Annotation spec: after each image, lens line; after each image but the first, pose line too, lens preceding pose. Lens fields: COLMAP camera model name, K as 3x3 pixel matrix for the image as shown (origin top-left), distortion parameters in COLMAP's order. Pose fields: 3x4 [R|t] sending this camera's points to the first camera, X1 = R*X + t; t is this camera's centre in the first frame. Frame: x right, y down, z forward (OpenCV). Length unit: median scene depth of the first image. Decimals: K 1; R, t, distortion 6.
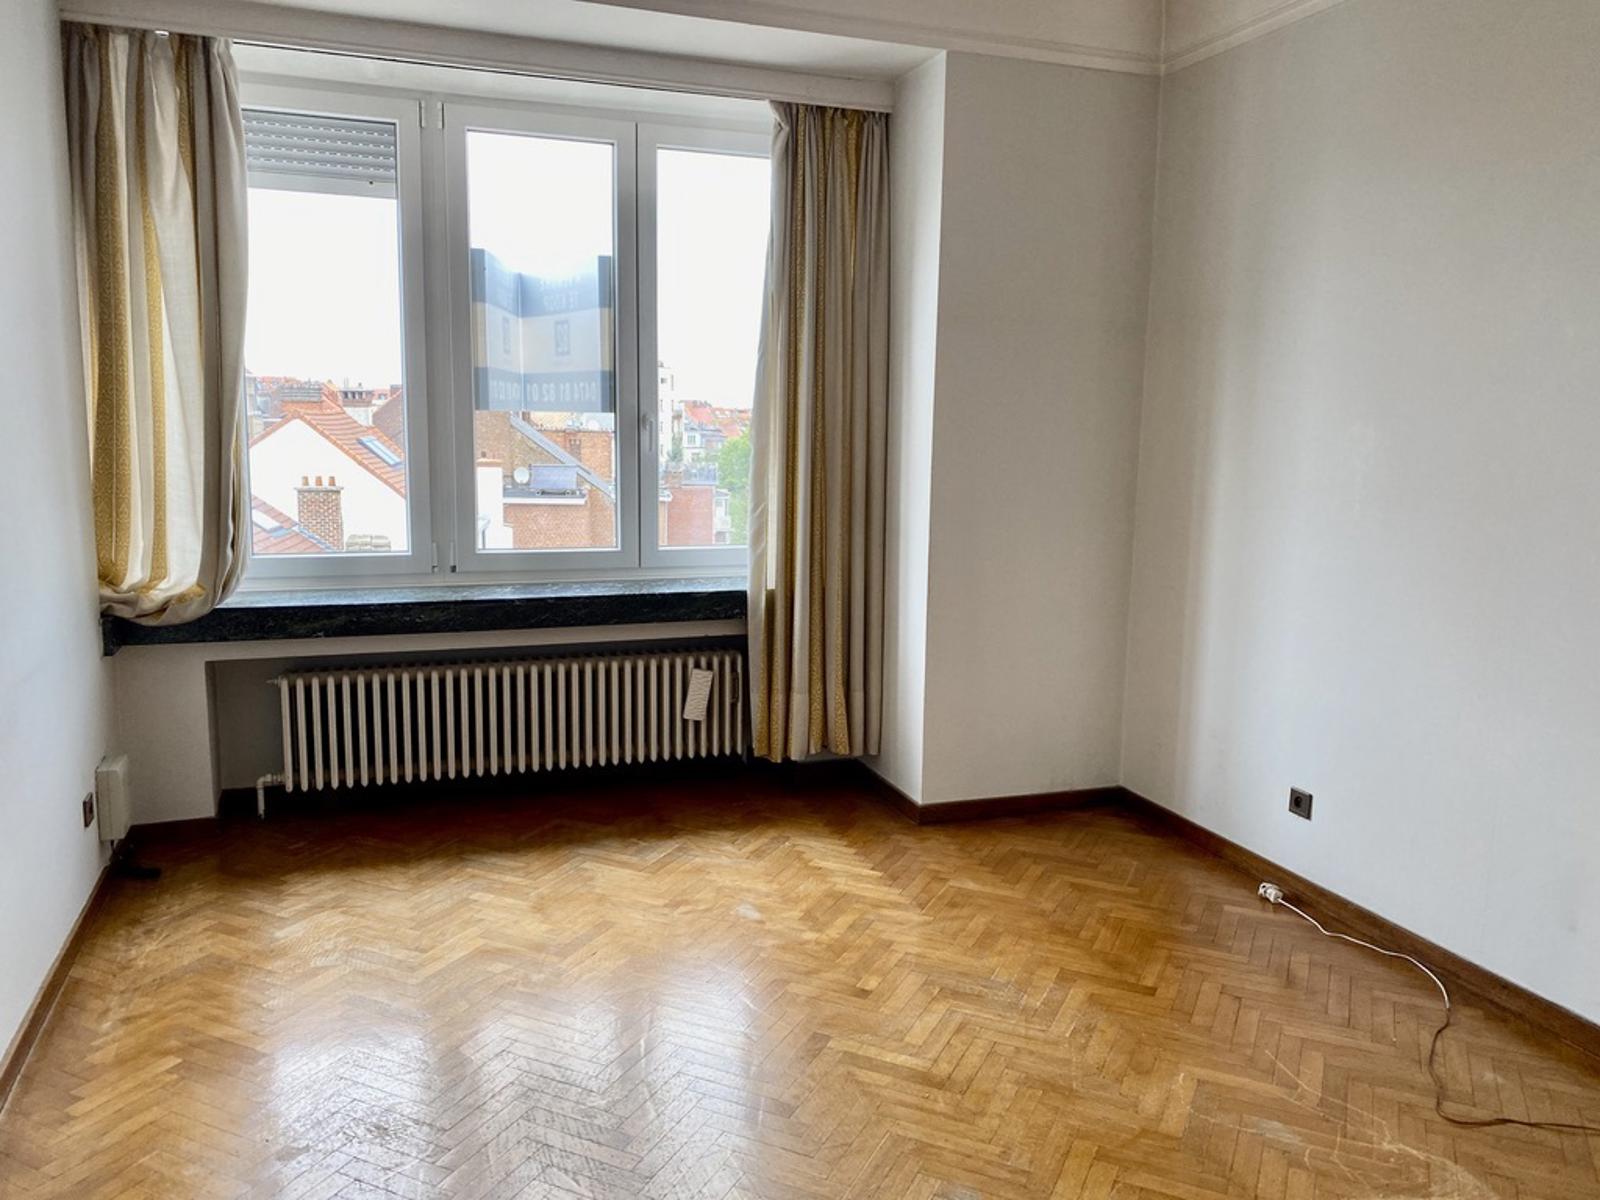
lens RADIAL K [[1225.2, 0, 699.7], [0, 1225.2, 612.3], [0, 0, 1]] dist [0.038263, -0.054521]
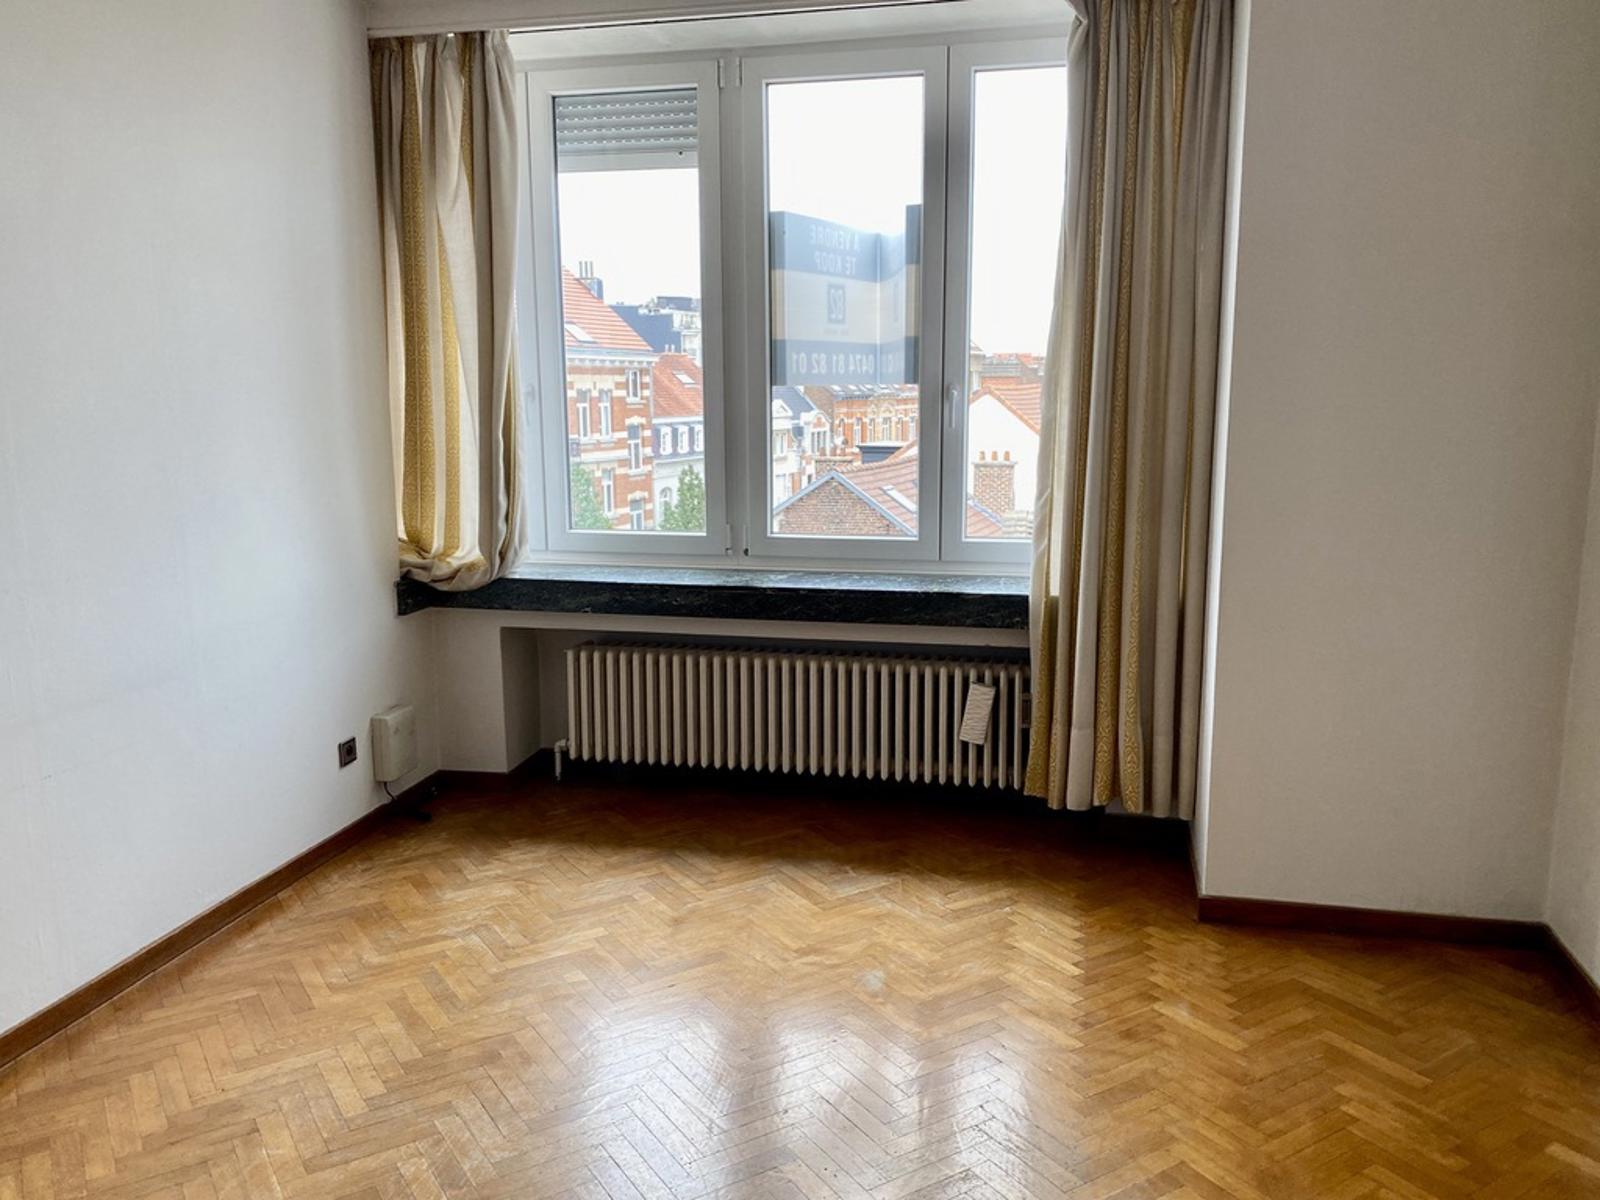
lens RADIAL K [[1225.2, 0, 794.8], [0, 1225.2, 608.5], [0, 0, 1]] dist [0.038263, -0.054521]
pose [[0.847804, 0.075353, -0.524929, 0.364423], [-0.065841, 0.997151, 0.036801, -0.031522], [0.526206, 0.003362, 0.850350, 0.226526]]
